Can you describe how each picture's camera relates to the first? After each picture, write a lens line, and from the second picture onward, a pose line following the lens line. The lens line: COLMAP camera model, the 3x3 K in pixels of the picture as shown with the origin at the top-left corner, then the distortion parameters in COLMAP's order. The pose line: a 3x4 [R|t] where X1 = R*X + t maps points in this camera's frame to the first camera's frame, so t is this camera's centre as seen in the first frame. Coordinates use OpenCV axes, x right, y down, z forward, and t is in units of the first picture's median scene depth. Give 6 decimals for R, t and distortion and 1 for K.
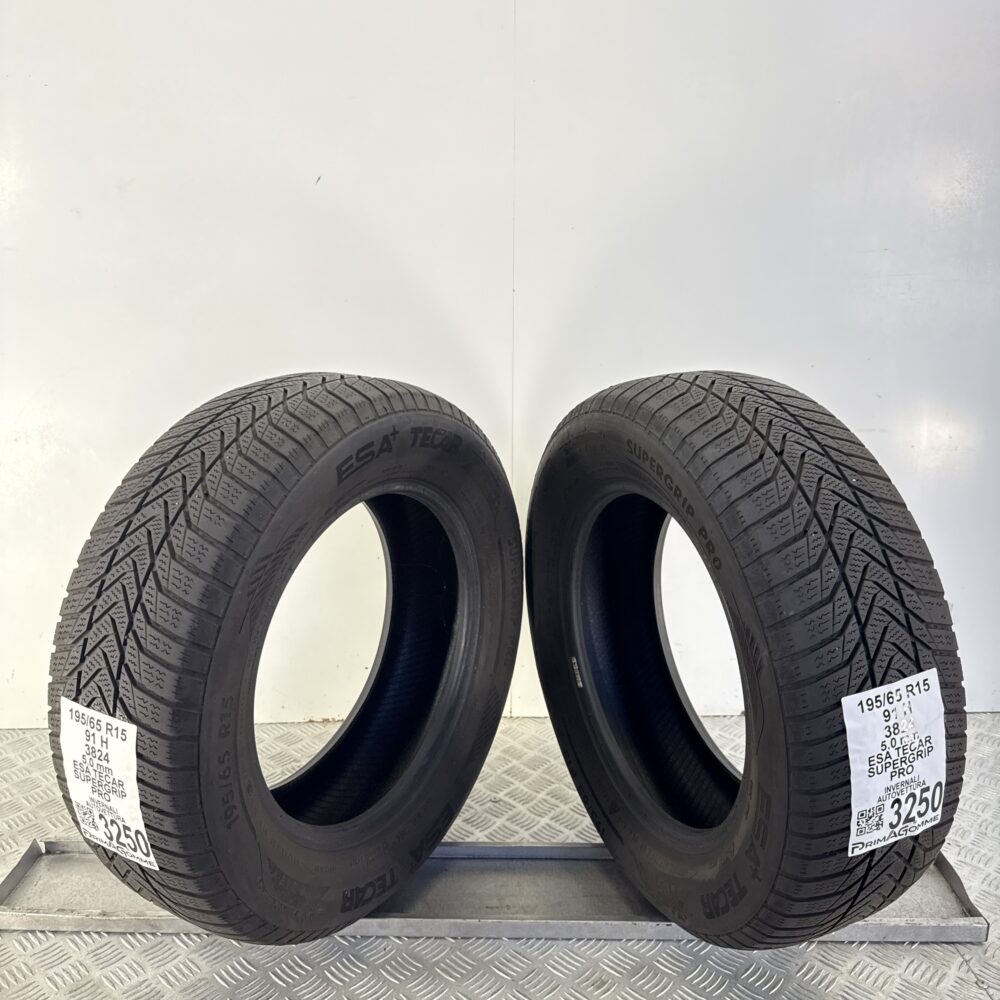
lens RADIAL K [[898.6, 0, 500.0], [0, 898.6, 500.0], [0, 0, 1]] dist [0.051886, -0.100619]
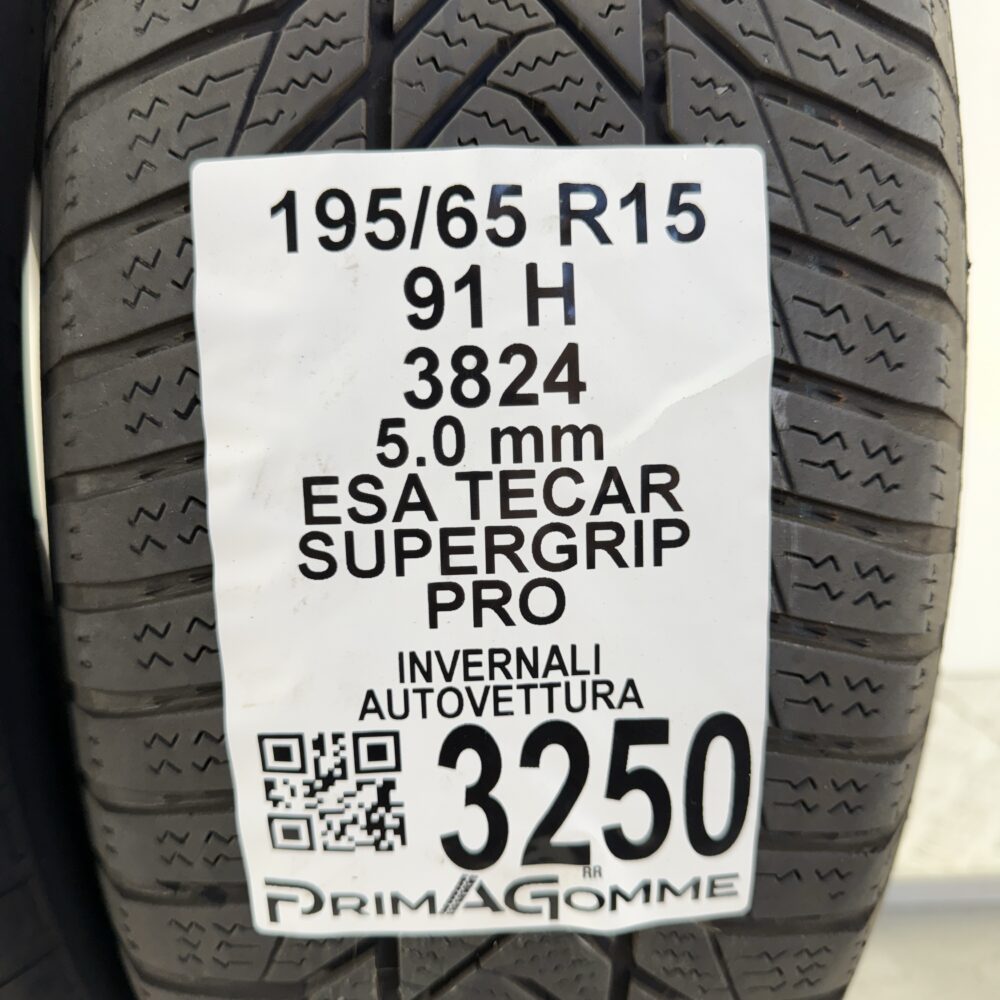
lens RADIAL K [[898.6, 0, 500.0], [0, 898.6, 500.0], [0, 0, 1]] dist [0.051886, -0.100619]
pose [[0.942294, 0.149653, -0.299475, 0.504929], [-0.157837, 0.987460, -0.003179, 0.277767], [0.295244, 0.050264, 0.954099, 0.798194]]
